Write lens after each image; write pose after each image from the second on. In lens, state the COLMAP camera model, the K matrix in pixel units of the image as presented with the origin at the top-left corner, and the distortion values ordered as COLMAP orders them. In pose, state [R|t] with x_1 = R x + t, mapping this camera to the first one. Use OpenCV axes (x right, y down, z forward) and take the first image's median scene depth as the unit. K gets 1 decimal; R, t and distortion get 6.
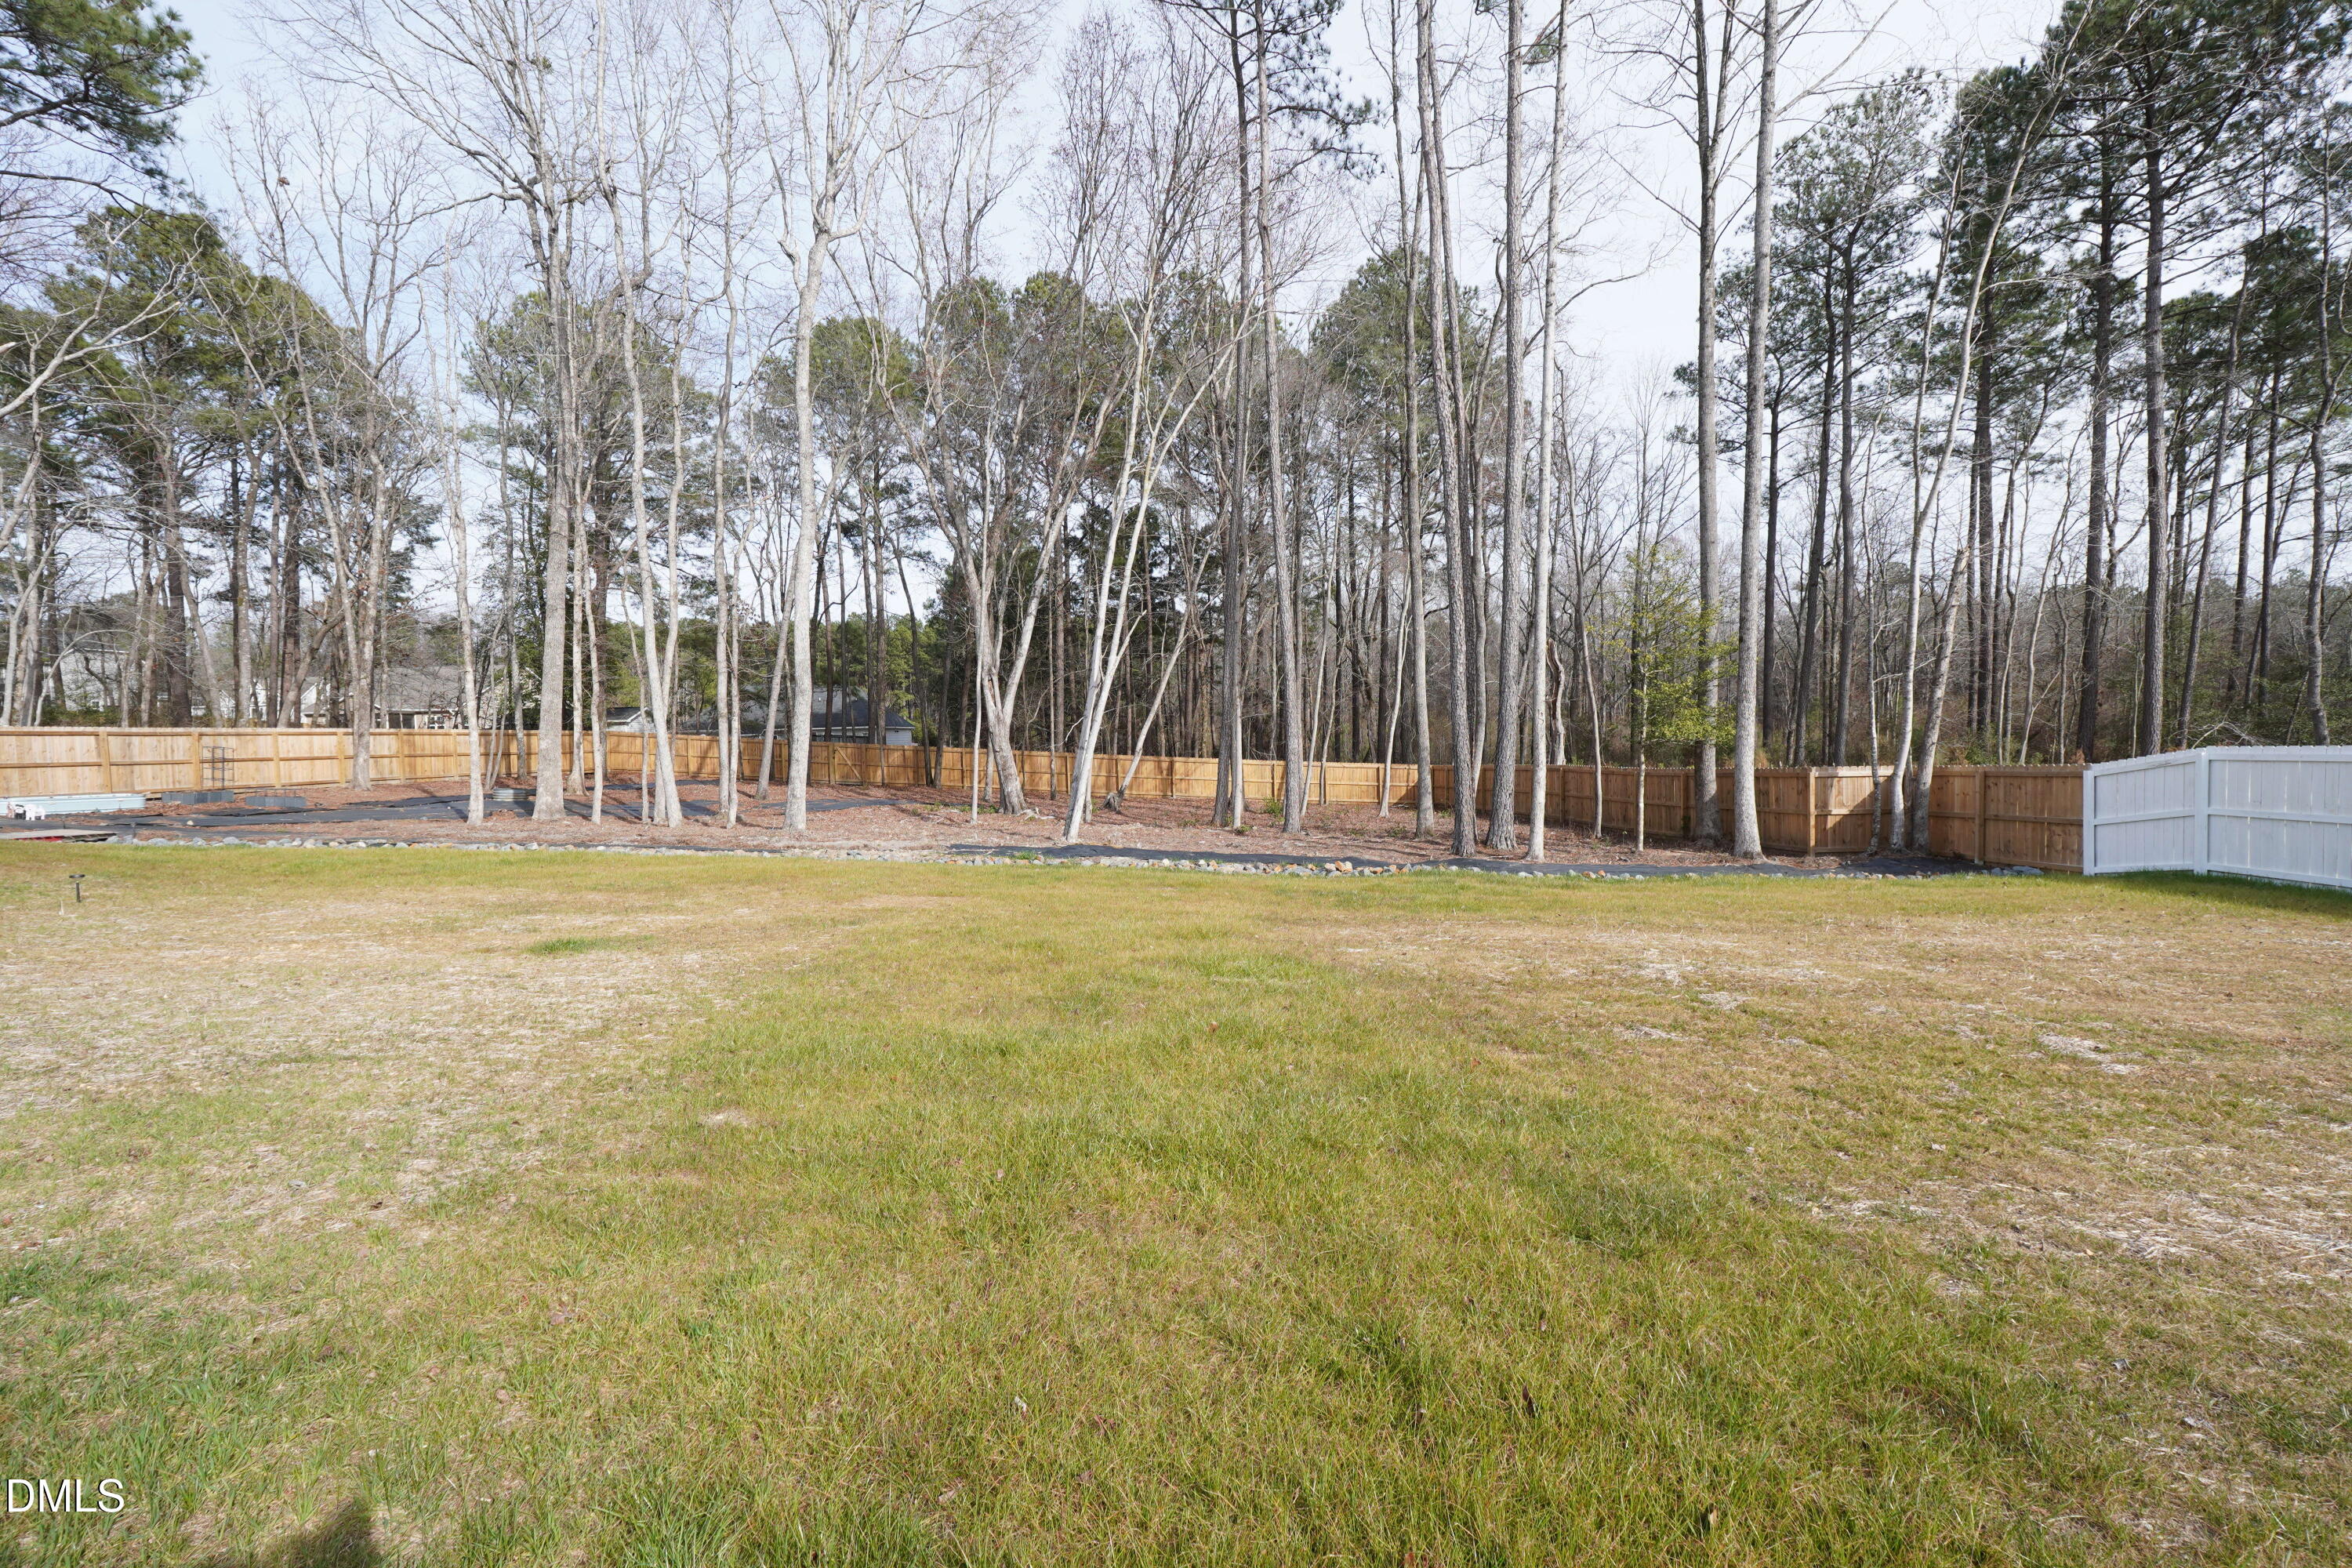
lens RADIAL K [[1008.3, 0, 1176.0], [0, 1008.3, 784.0], [0, 0, 1]] dist [-0.041624, 0.013194]
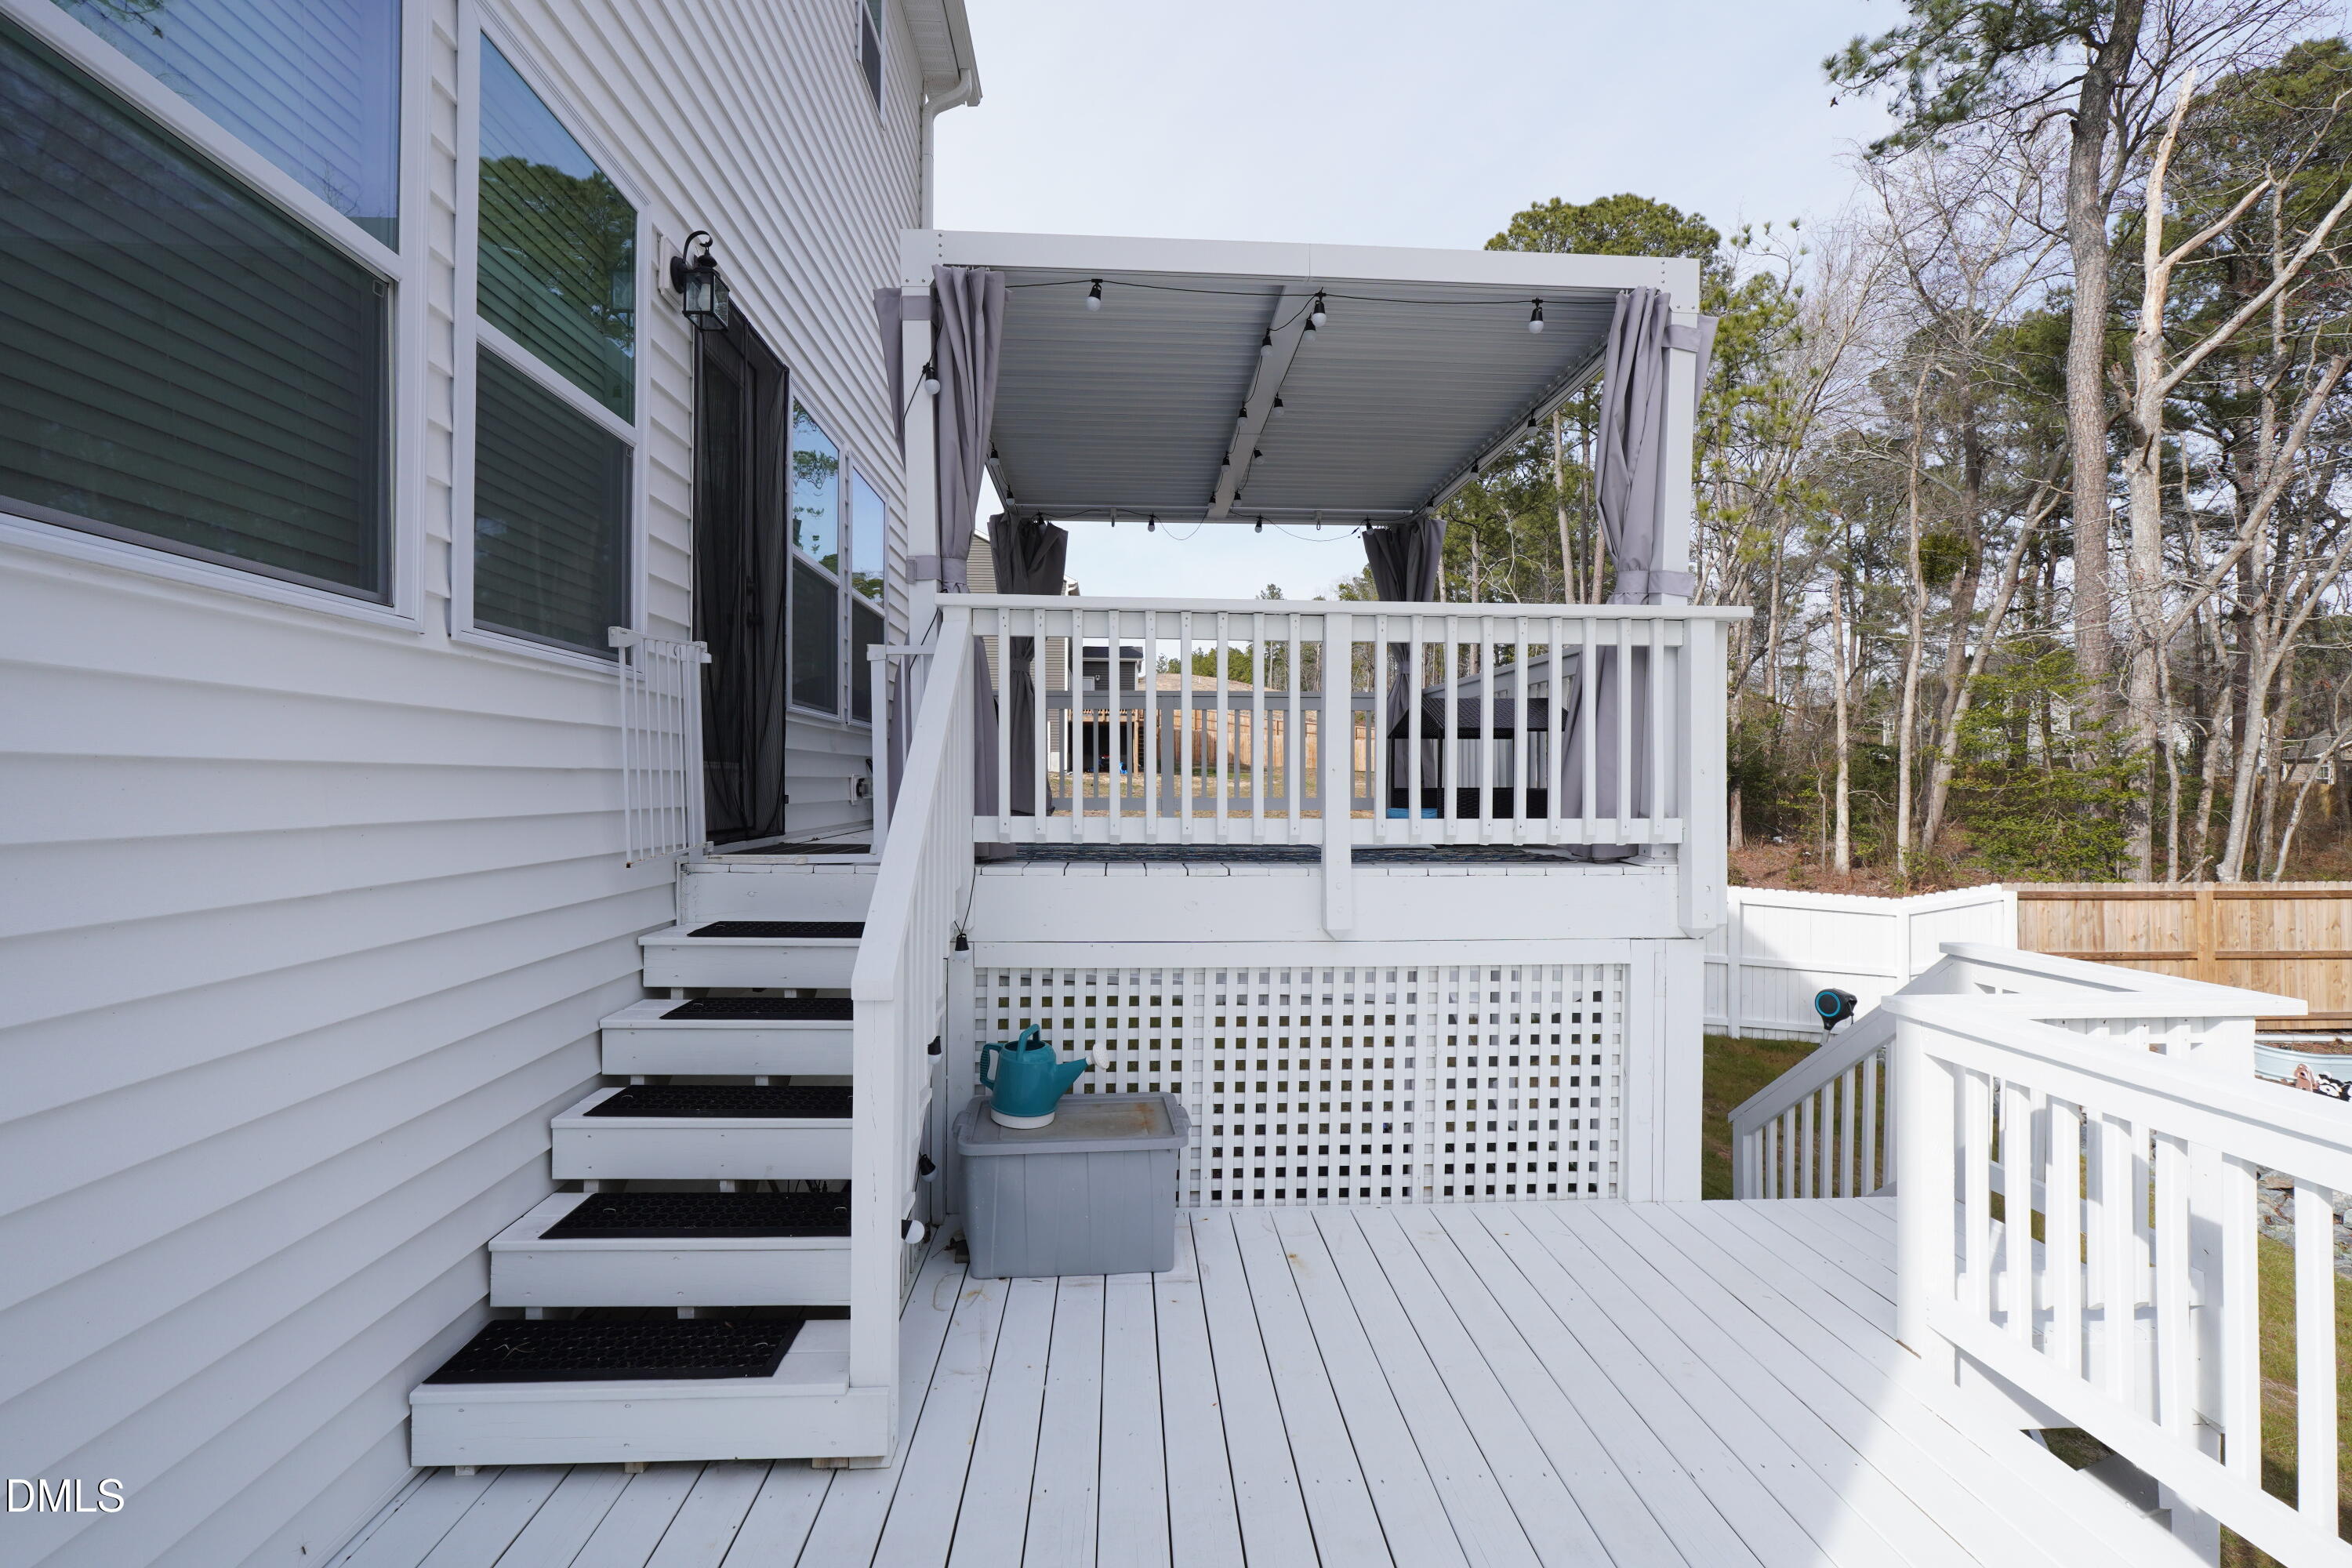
lens RADIAL K [[988.5, 0, 1161.9], [0, 988.5, 772.4], [0, 0, 1]] dist [-0.020236, 0.005993]
pose [[0.052690, 0.016300, -0.998478, -0.570127], [-0.052475, 0.998531, 0.013532, -0.078750], [0.997231, 0.051682, 0.053468, 0.306617]]
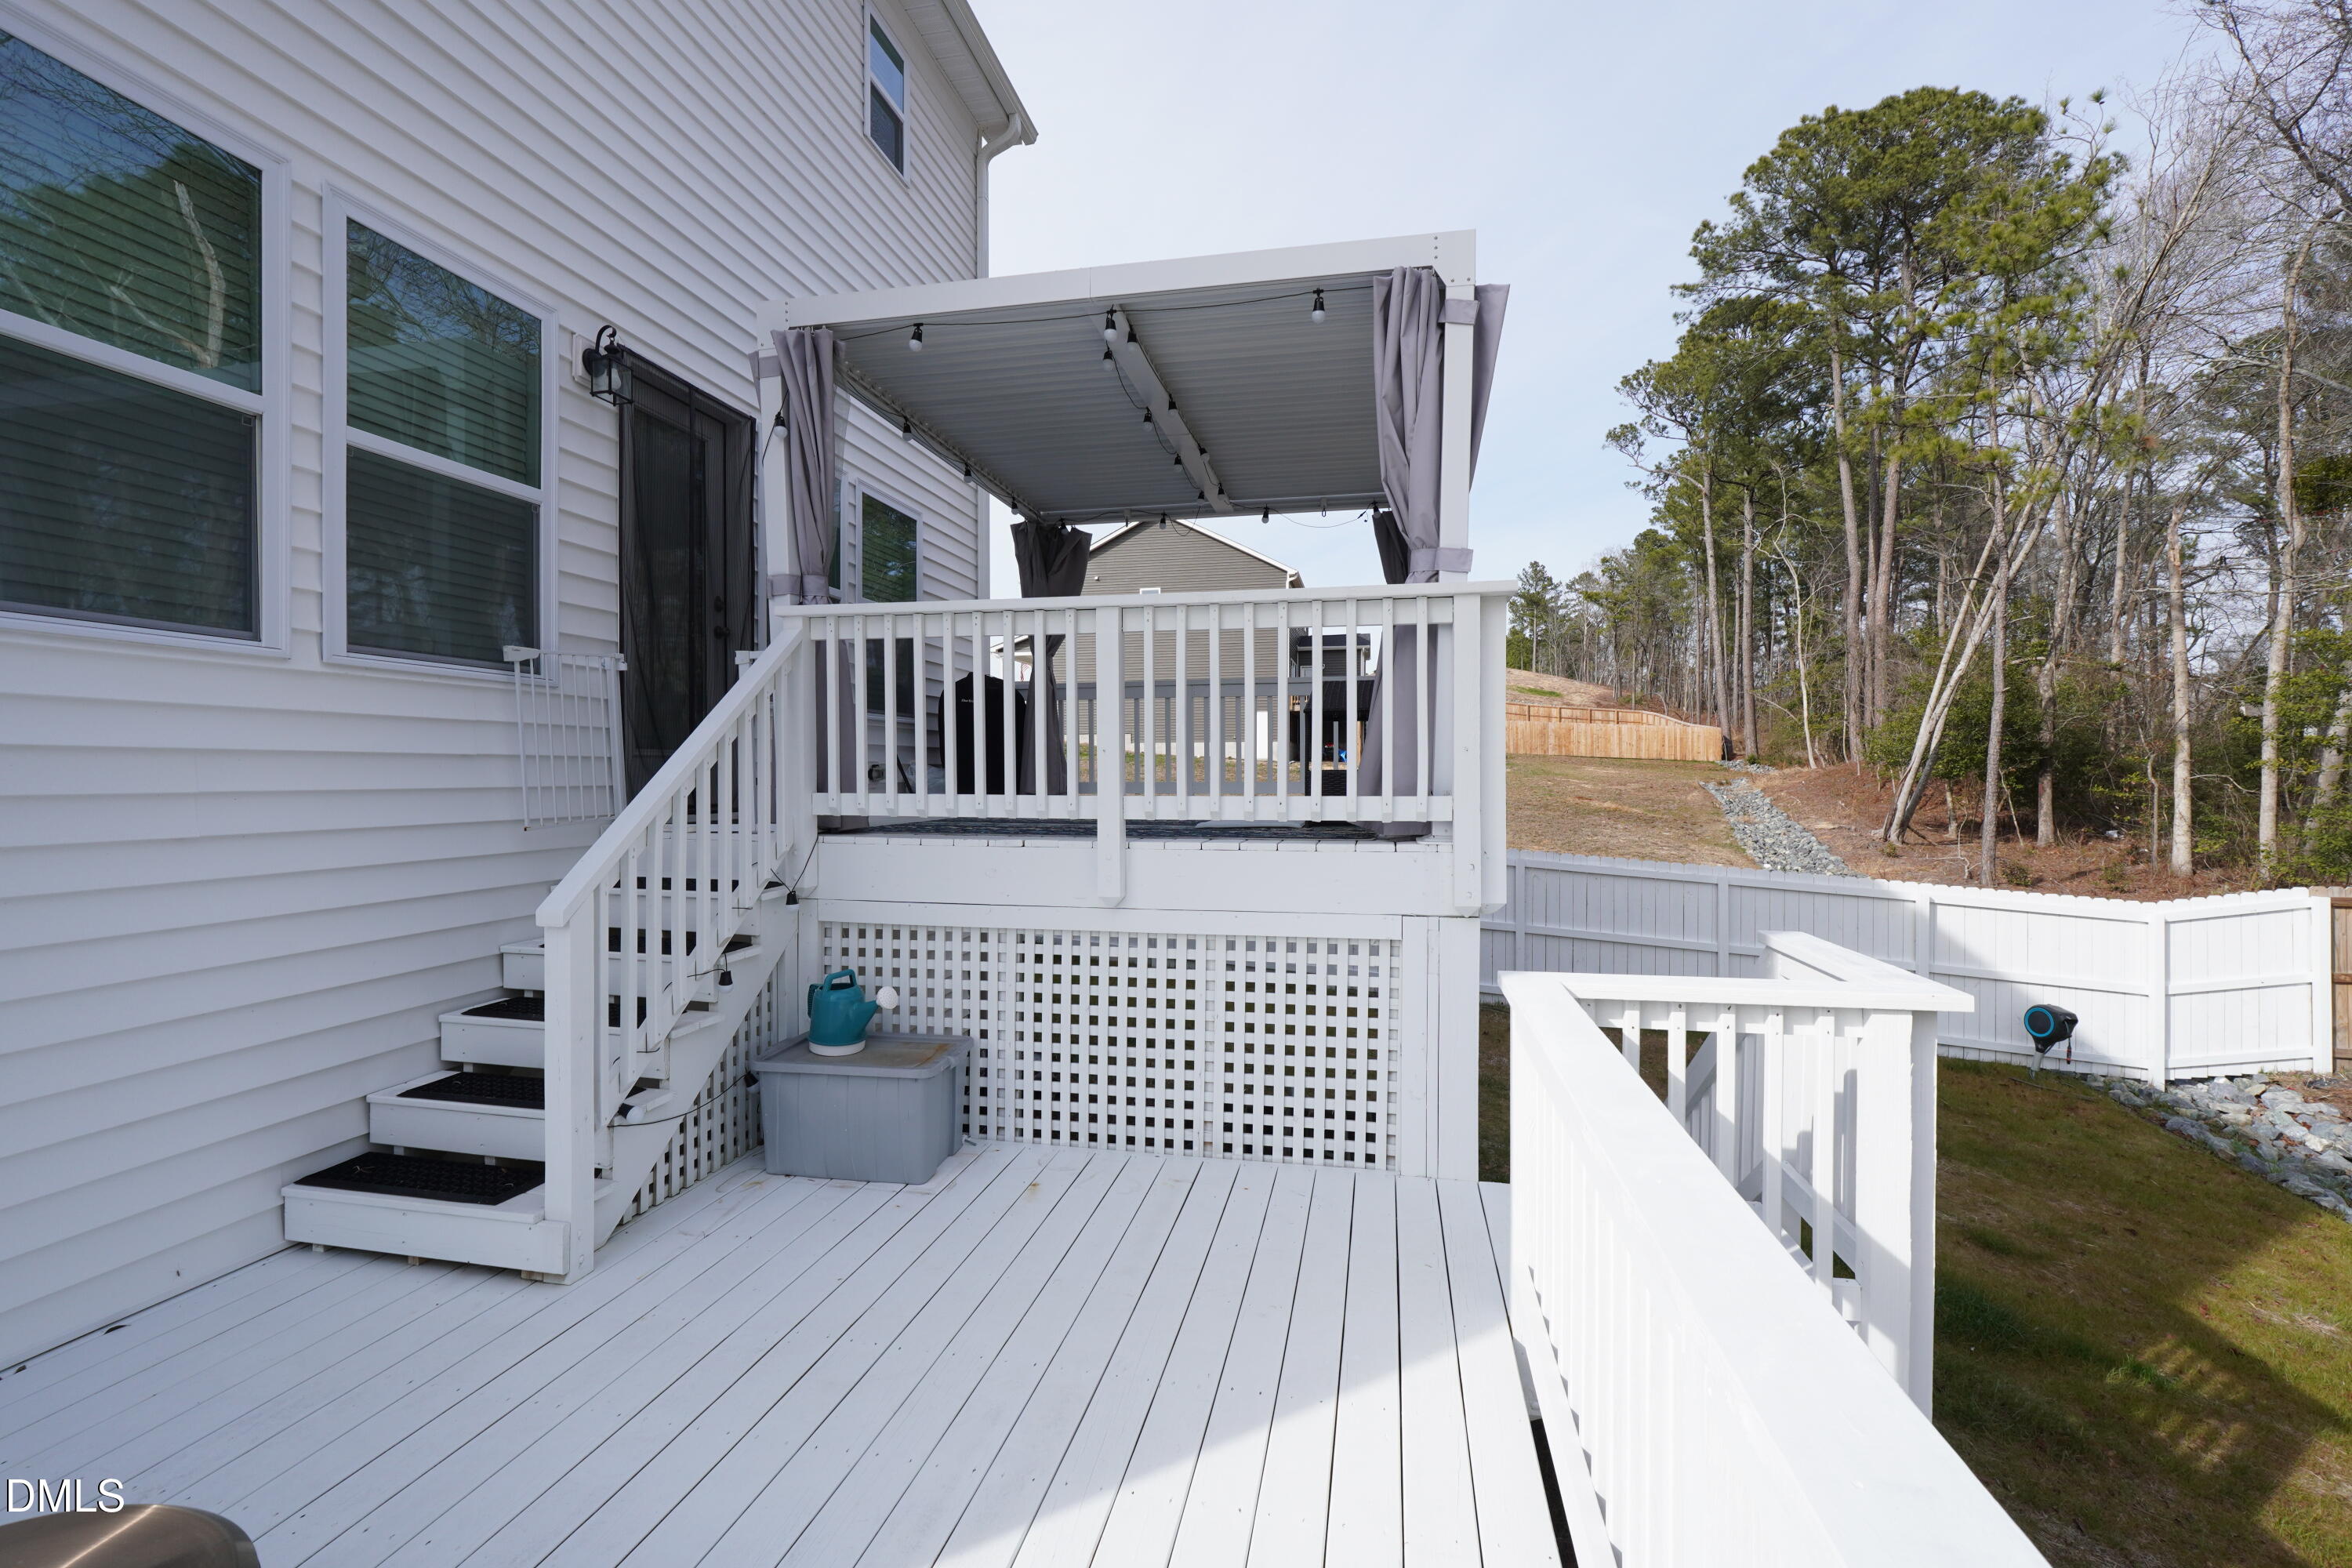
lens RADIAL K [[986.1, 0, 1176.0], [0, 986.1, 774.5], [0, 0, 1]] dist [-0.022538, 0.007999]
pose [[-0.196389, 0.028975, -0.980098, -0.562464], [-0.039514, 0.998517, 0.037437, -0.080727], [0.979729, 0.046080, -0.194953, 0.371775]]
